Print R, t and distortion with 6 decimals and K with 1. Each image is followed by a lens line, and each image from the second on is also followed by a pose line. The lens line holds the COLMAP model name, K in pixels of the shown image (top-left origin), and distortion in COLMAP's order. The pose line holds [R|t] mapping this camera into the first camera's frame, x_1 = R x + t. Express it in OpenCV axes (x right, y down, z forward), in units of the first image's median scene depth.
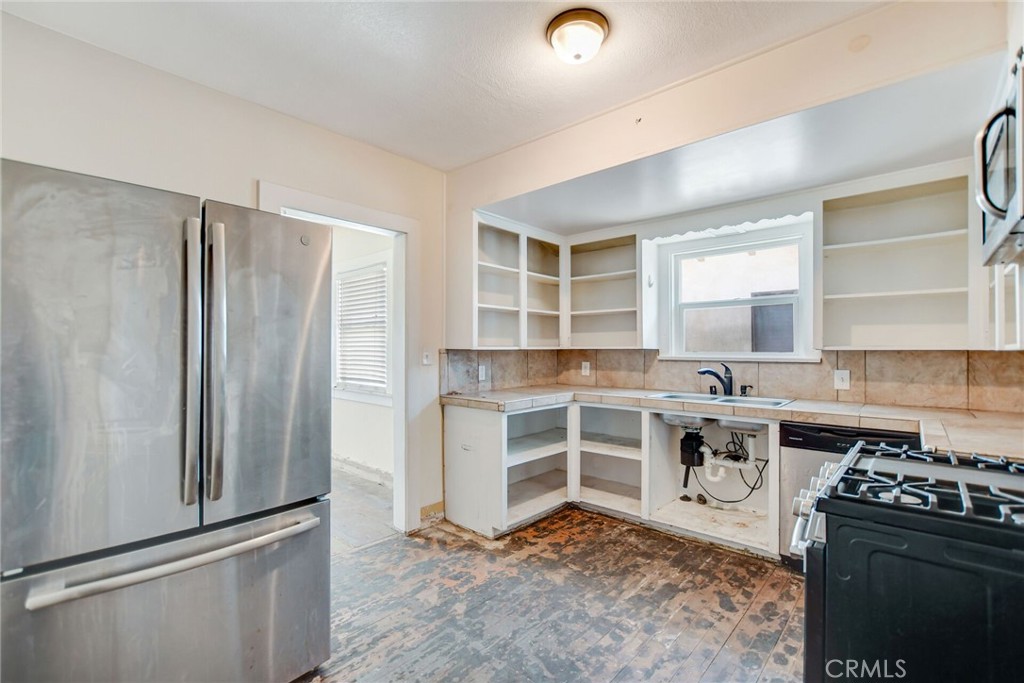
lens RADIAL K [[455.3, 0, 509.1], [0, 455.3, 341.7], [0, 0, 1]] dist [-0.009833, 0.000395]
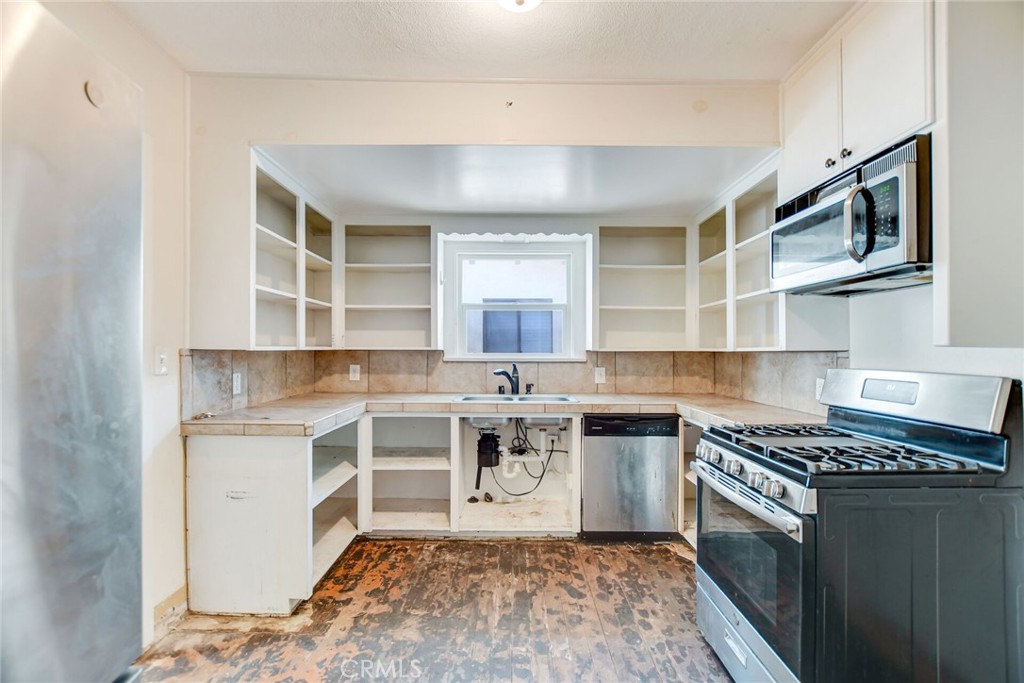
lens RADIAL K [[453.7, 0, 513.0], [0, 453.7, 345.3], [0, 0, 1]] dist [-0.015198, -0.000218]
pose [[0.741526, 0.009090, 0.670863, -0.252671], [-0.013214, 0.999912, 0.001056, 0.004298], [-0.670794, -0.009648, 0.741581, 0.243639]]
